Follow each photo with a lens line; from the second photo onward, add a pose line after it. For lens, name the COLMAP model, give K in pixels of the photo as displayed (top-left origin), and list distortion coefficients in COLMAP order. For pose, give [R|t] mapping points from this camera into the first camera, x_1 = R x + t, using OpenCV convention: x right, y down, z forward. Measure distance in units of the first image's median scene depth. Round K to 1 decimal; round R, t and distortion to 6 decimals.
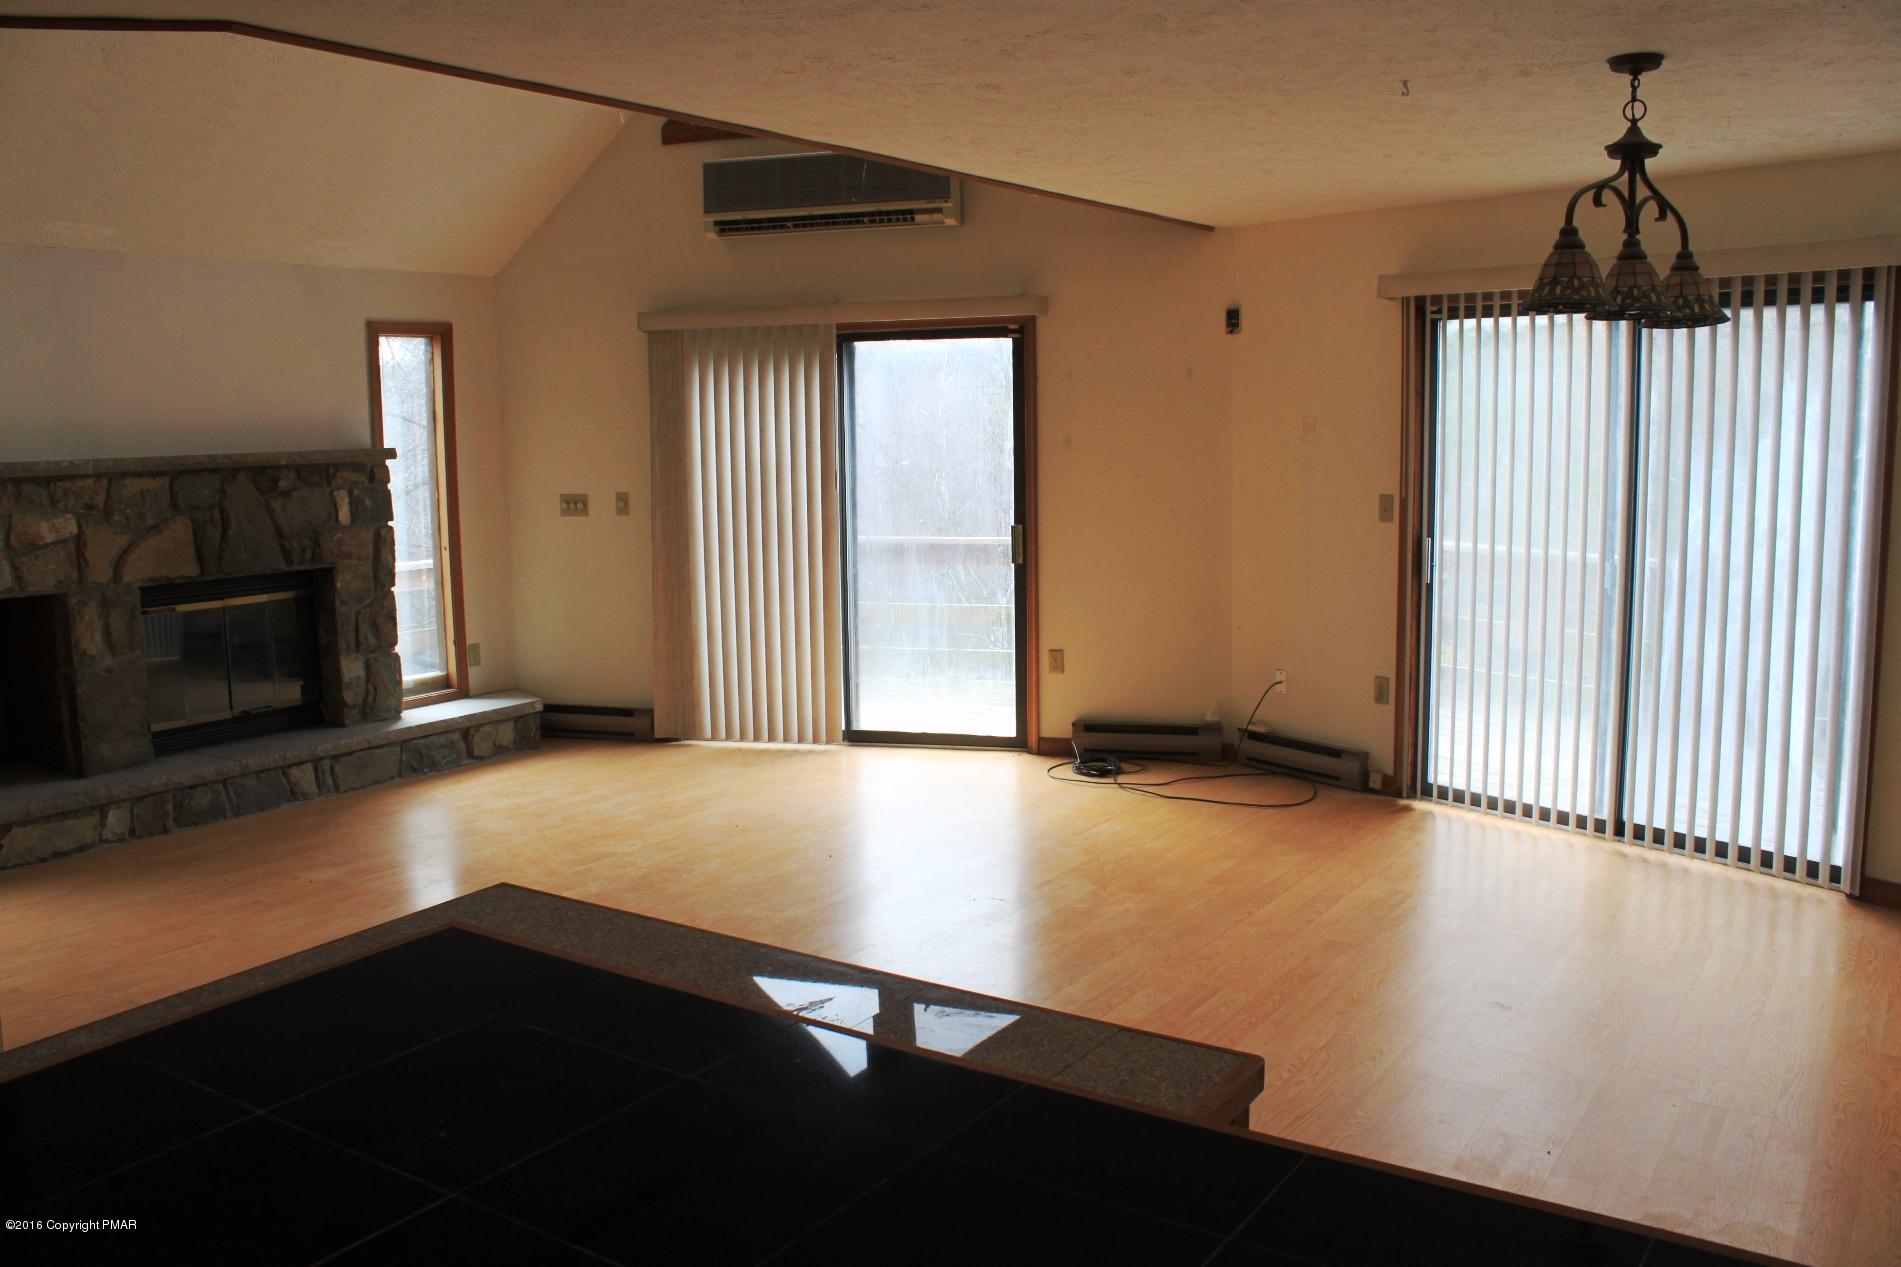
lens RADIAL K [[1578.4, 0, 950.9], [0, 1578.4, 617.9], [0, 0, 1]] dist [-0.171318, 0.157872]
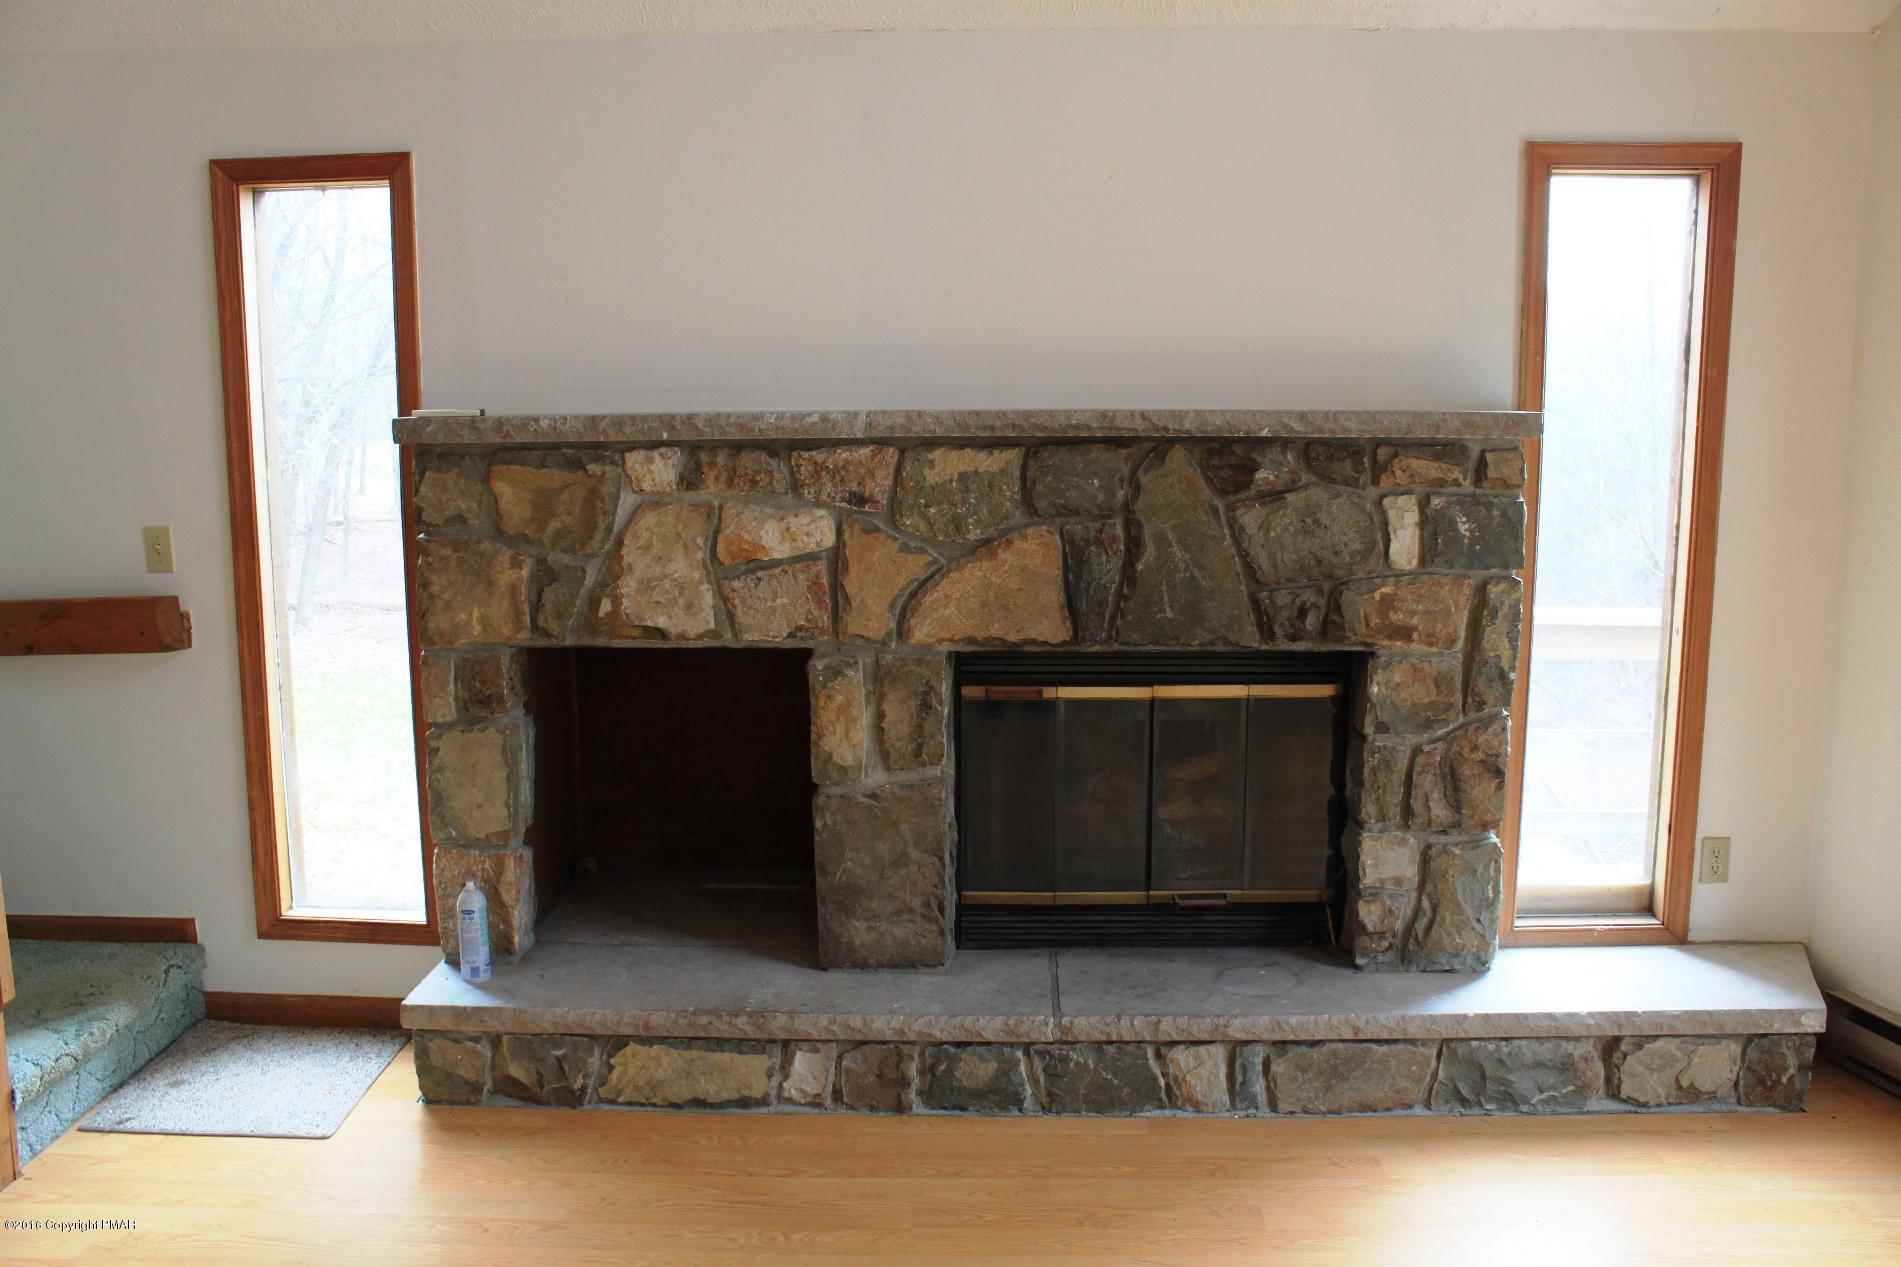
lens RADIAL K [[1578.4, 0, 950.9], [0, 1578.4, 617.9], [0, 0, 1]] dist [-0.171318, 0.157872]
pose [[0.533714, 0.146566, -0.832867, -0.064167], [-0.109736, 0.988543, 0.103641, -0.080930], [0.838515, 0.036081, 0.543683, 0.627575]]
